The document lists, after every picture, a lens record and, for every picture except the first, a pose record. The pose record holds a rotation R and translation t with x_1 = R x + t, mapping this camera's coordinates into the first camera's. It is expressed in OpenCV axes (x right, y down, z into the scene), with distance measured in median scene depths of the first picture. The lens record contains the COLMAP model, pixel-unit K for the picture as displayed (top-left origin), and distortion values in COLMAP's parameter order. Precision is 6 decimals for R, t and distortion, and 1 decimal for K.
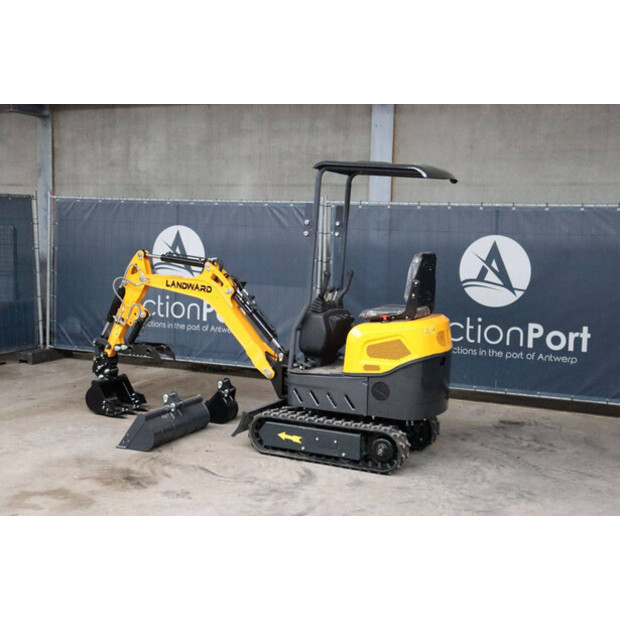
lens RADIAL K [[796.2, 0, 308.6], [0, 796.2, 293.7], [0, 0, 1]] dist [0.033530, 0.000000]
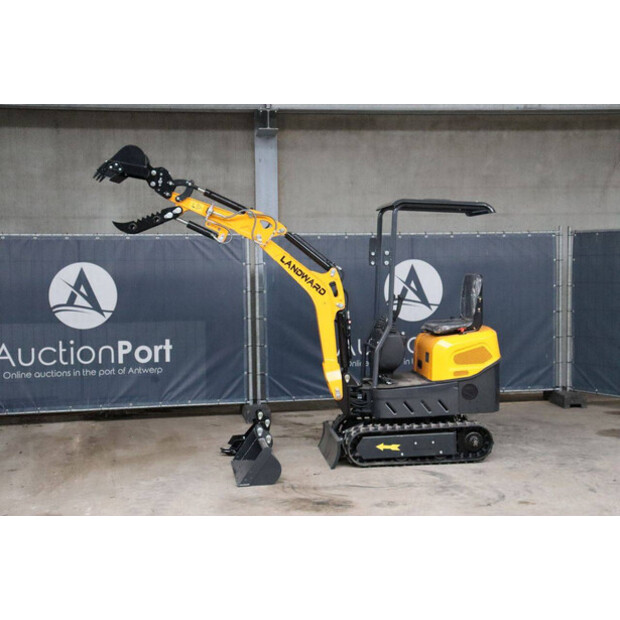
lens RADIAL K [[831.0, 0, 310.9], [0, 831.0, 317.4], [0, 0, 1]] dist [0.055975, 0.000000]
pose [[0.829610, -0.074778, 0.553314, -0.567755], [0.080459, 0.996659, 0.014058, -0.018096], [-0.552516, 0.032856, 0.832854, 0.070988]]
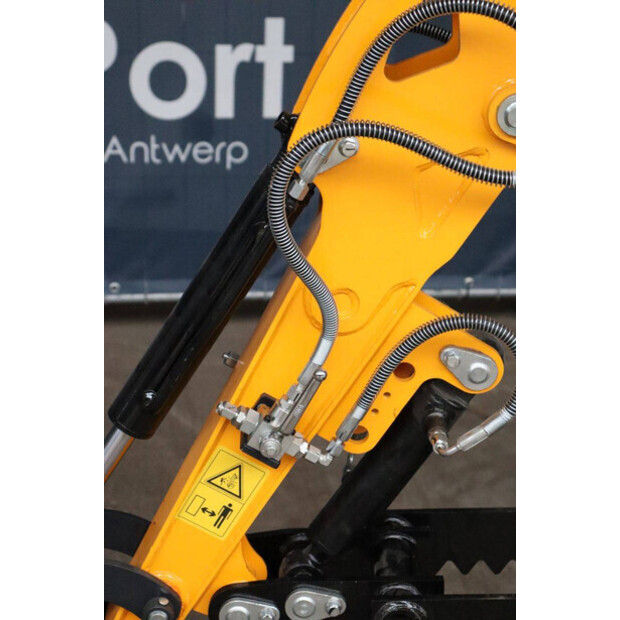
lens RADIAL K [[1450.2, 0, 311.5], [0, 1450.2, 311.9], [0, 0, 1]] dist [0.375636, 0.000000]
pose [[0.866161, -0.199100, 0.458392, -0.311030], [0.027364, 0.934735, 0.354292, -0.063894], [-0.499015, -0.294330, 0.815079, 0.745266]]
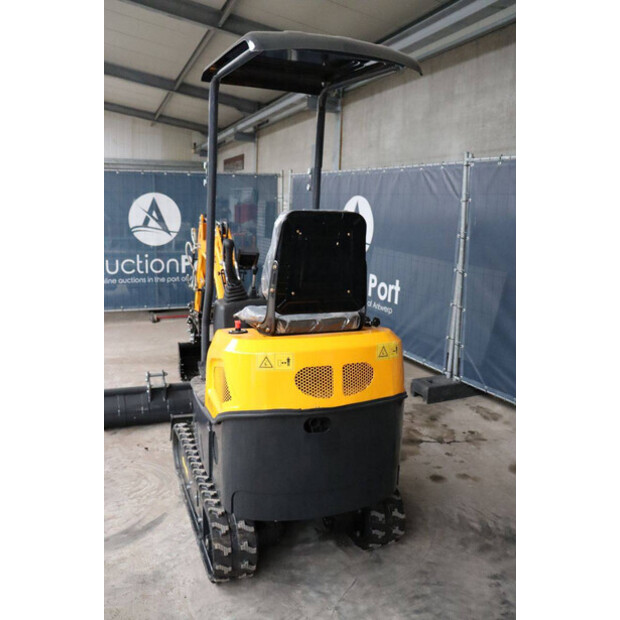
lens RADIAL K [[535.8, 0, 311.2], [0, 535.8, 307.2], [0, 0, 1]] dist [-0.132487, 0.113474]
pose [[0.750829, 0.120061, -0.649494, 0.278247], [-0.066670, 0.992094, 0.106320, -0.018957], [0.657124, -0.036526, 0.752897, 0.551379]]
